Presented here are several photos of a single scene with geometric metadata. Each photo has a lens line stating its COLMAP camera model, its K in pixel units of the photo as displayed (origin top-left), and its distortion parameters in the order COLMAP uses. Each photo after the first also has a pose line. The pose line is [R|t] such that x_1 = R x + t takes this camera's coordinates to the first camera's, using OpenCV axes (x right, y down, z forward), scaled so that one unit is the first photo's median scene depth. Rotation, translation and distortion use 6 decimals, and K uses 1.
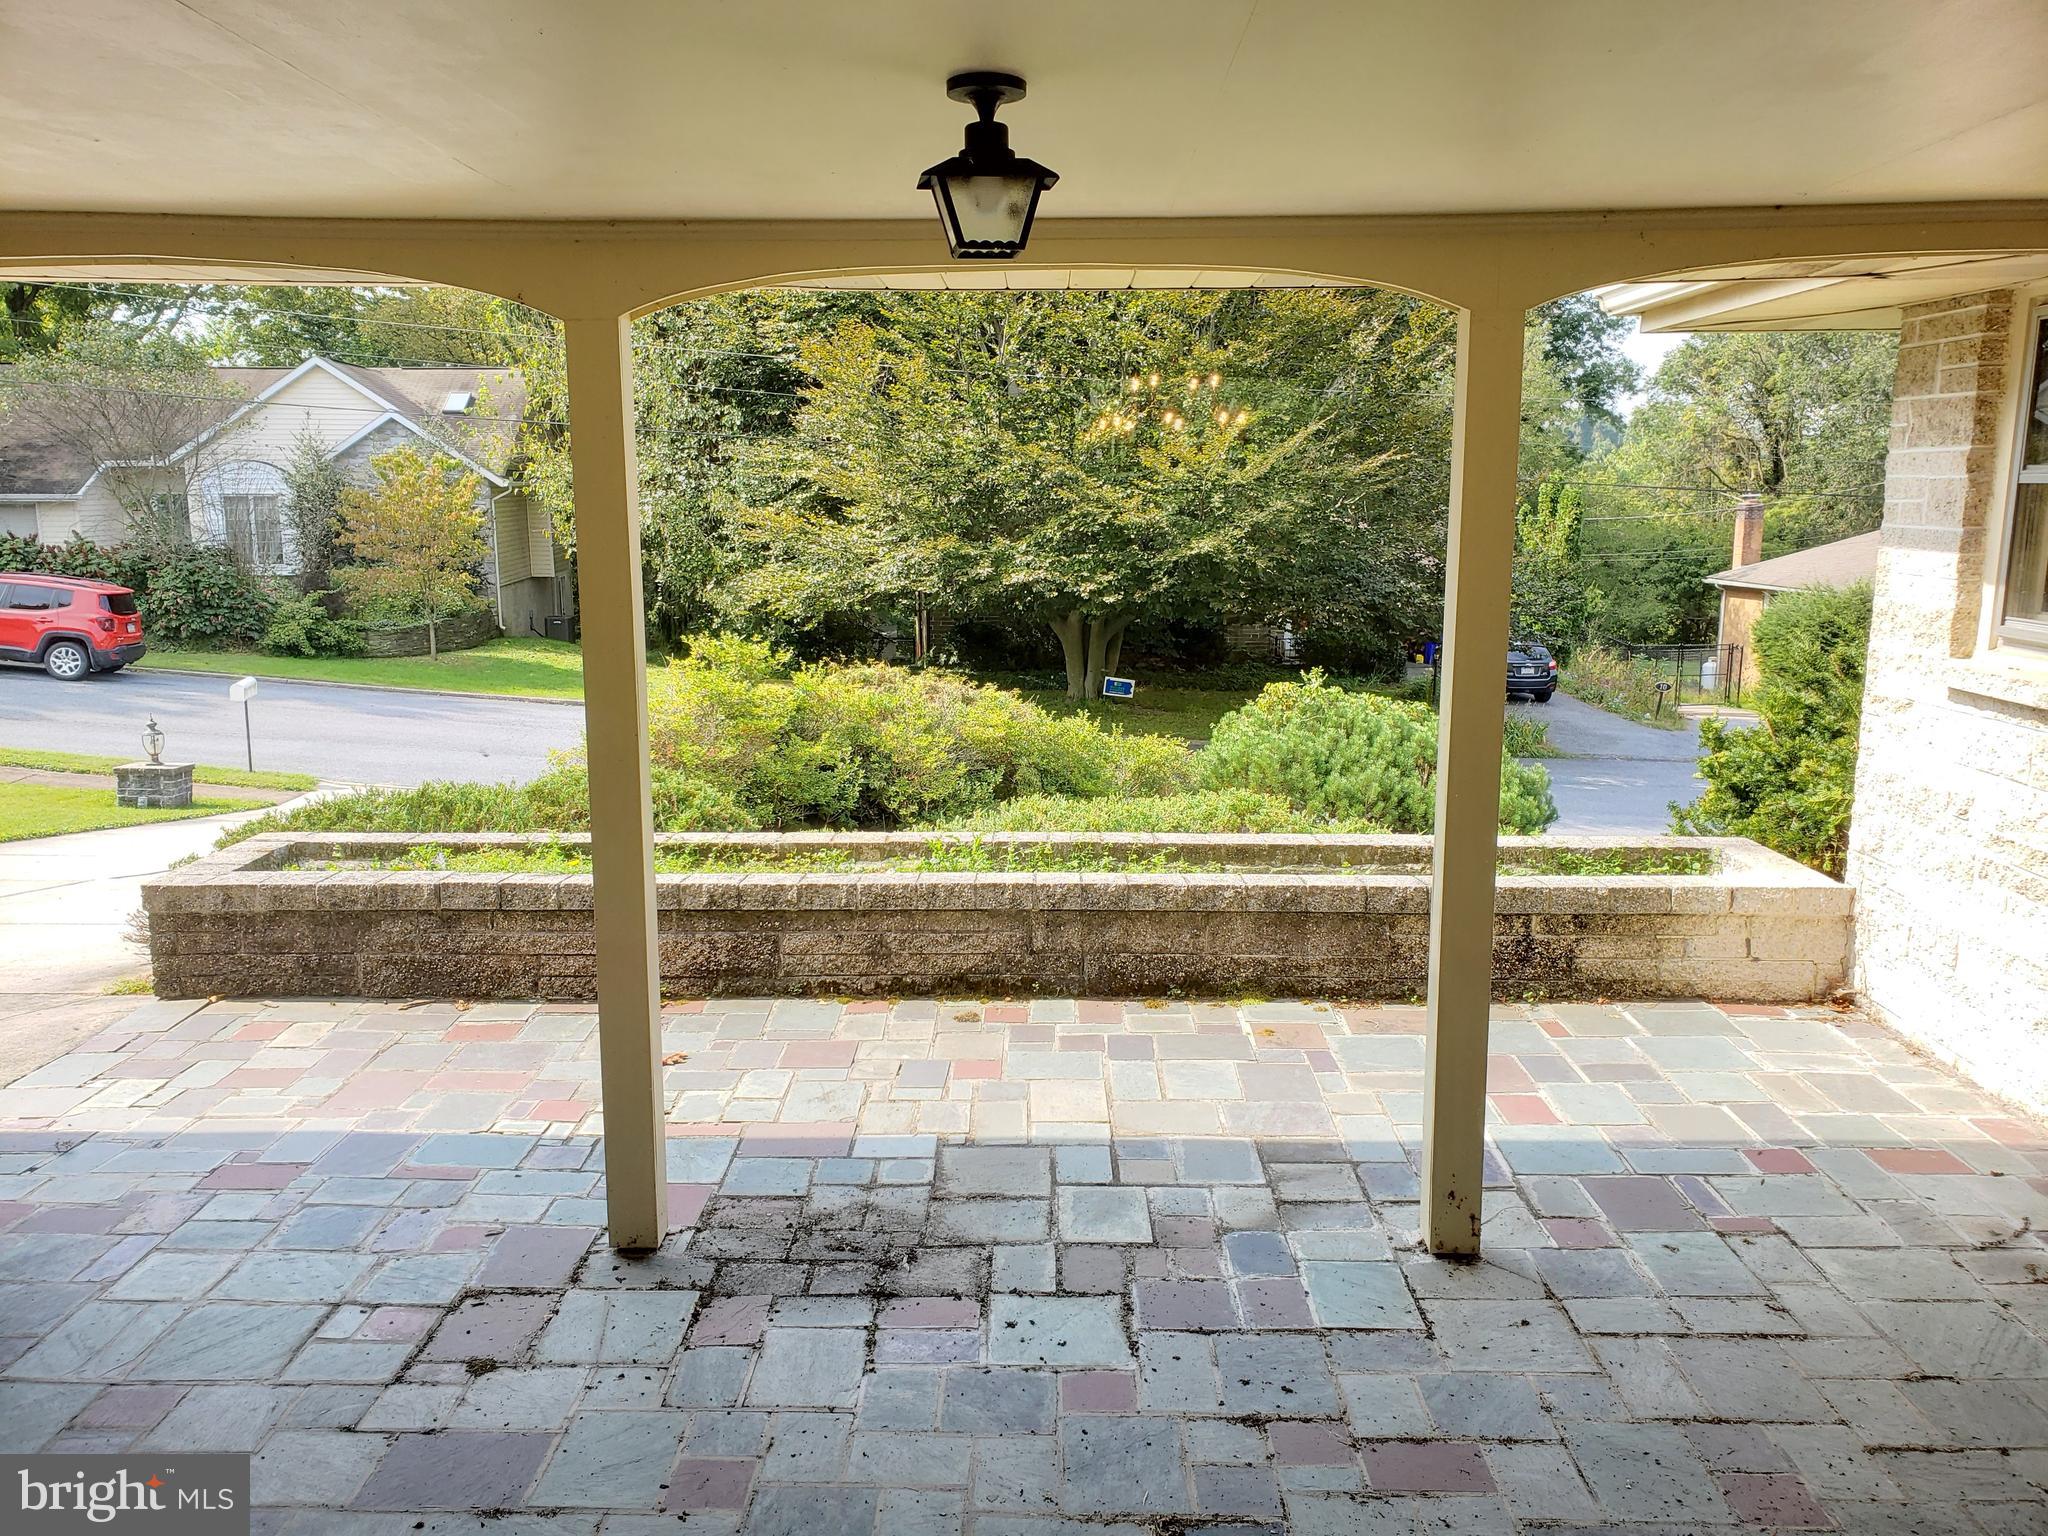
lens RADIAL K [[1565.7, 0, 1023.4], [0, 1565.7, 759.5], [0, 0, 1]] dist [0.033096, -0.003400]
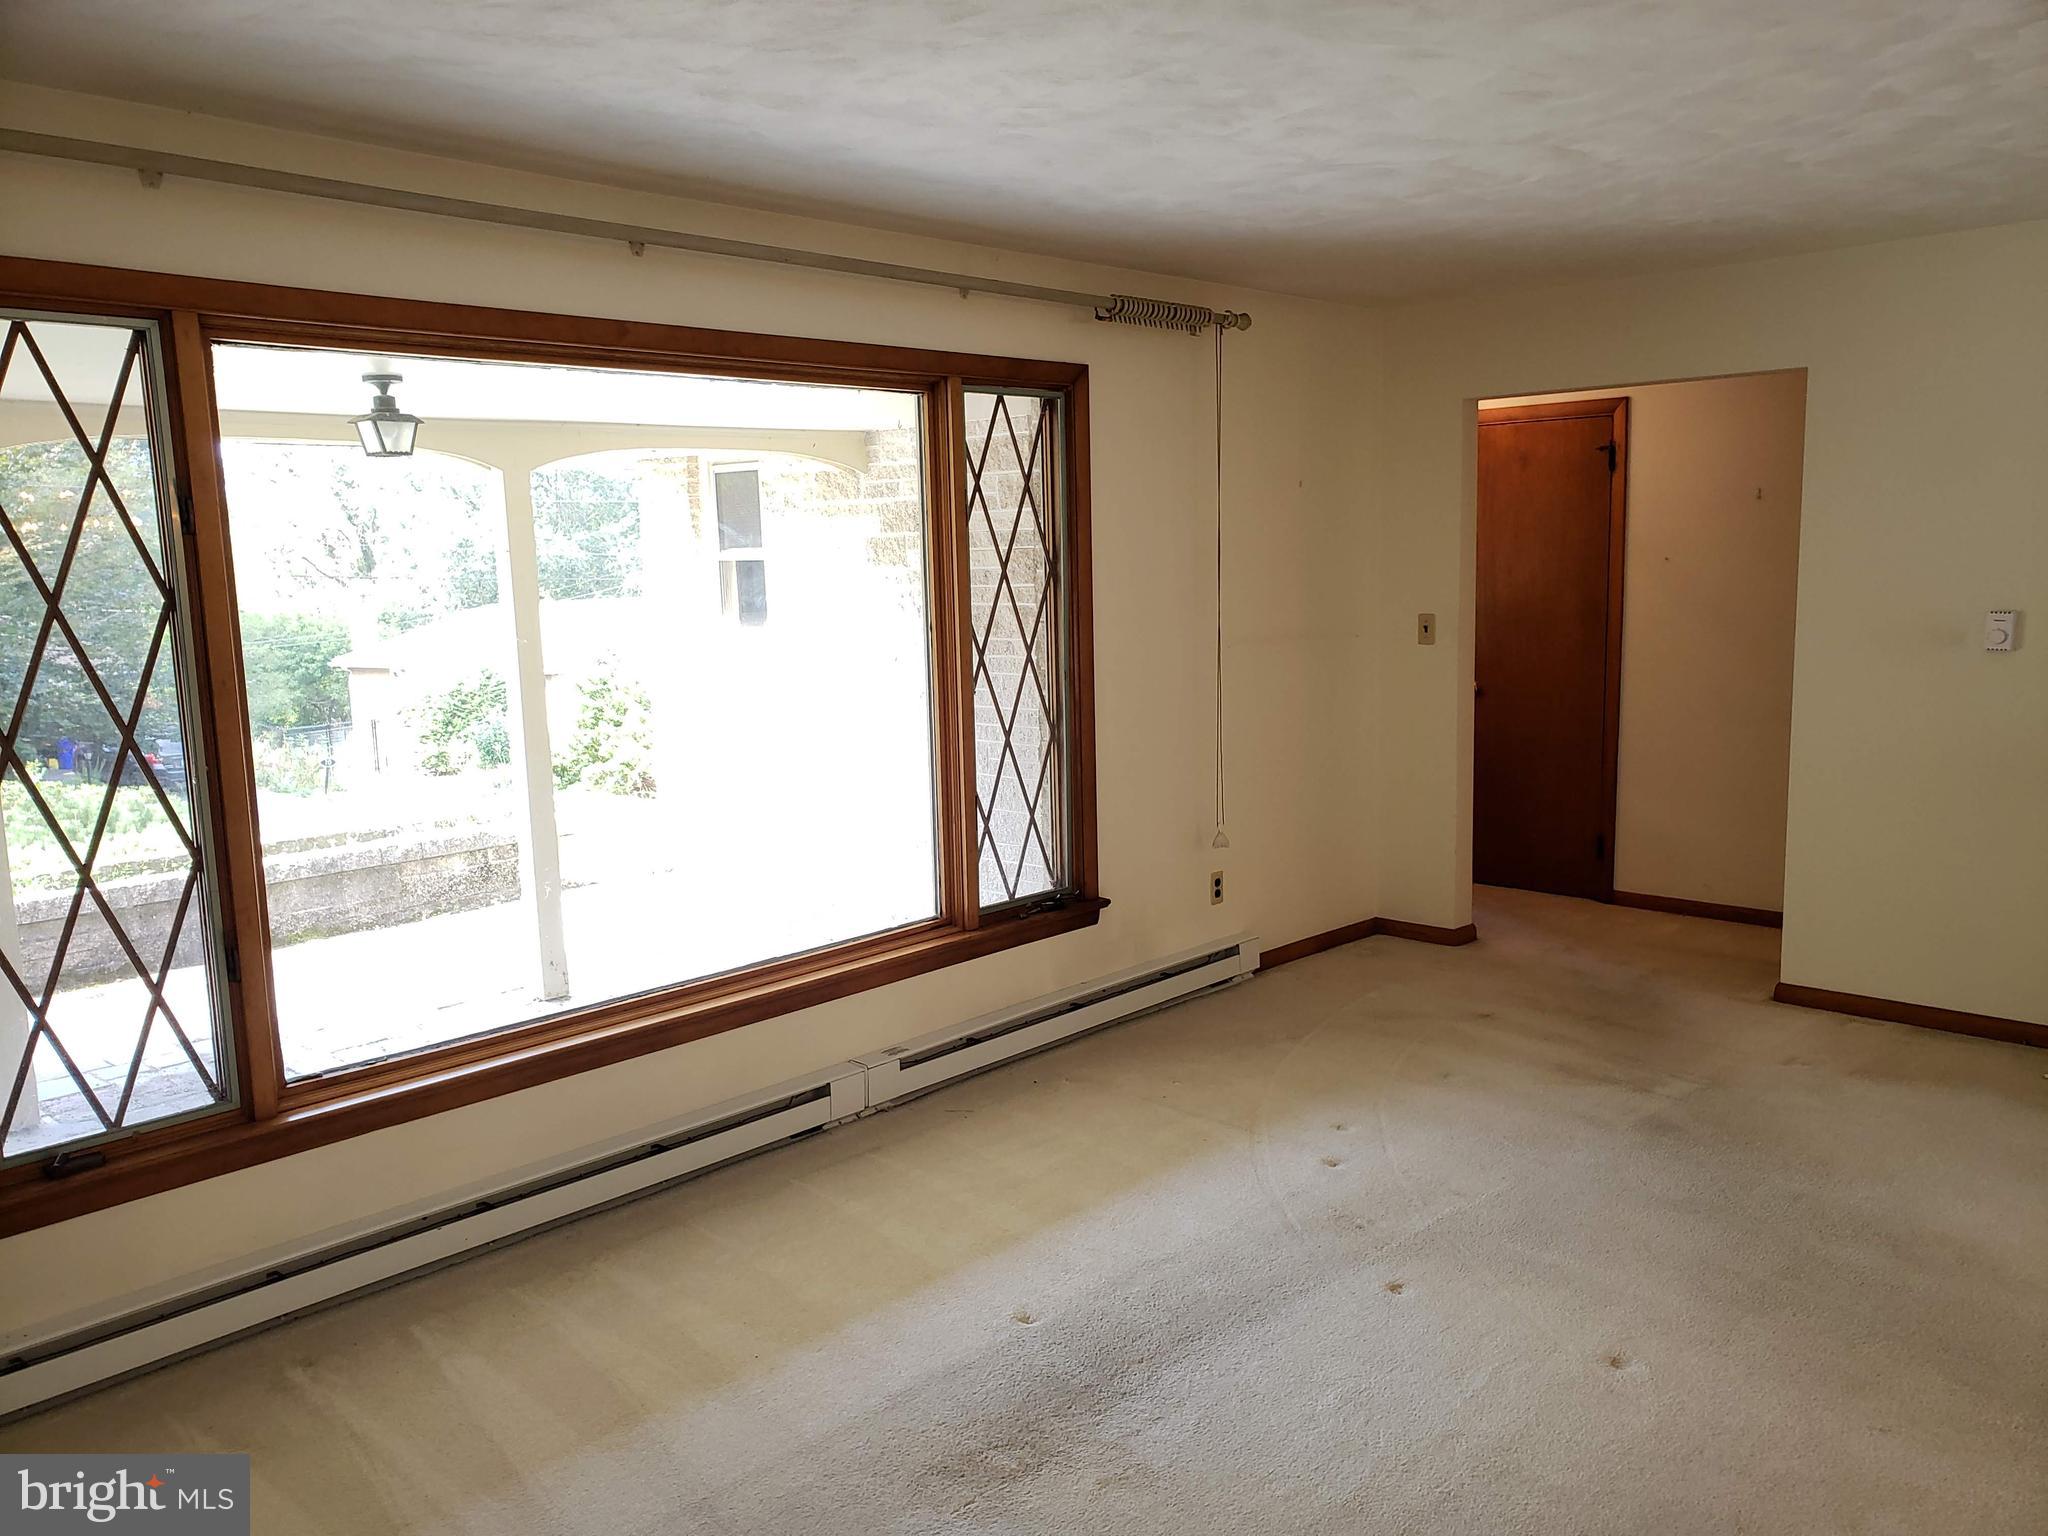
lens RADIAL K [[1565.7, 0, 1023.4], [0, 1565.7, 759.5], [0, 0, 1]] dist [0.033096, -0.003400]
pose [[0.666464, -0.120232, 0.735779, -0.434334], [0.160625, 0.986889, 0.015772, 0.073230], [-0.728029, 0.107673, 0.677038, -0.406774]]
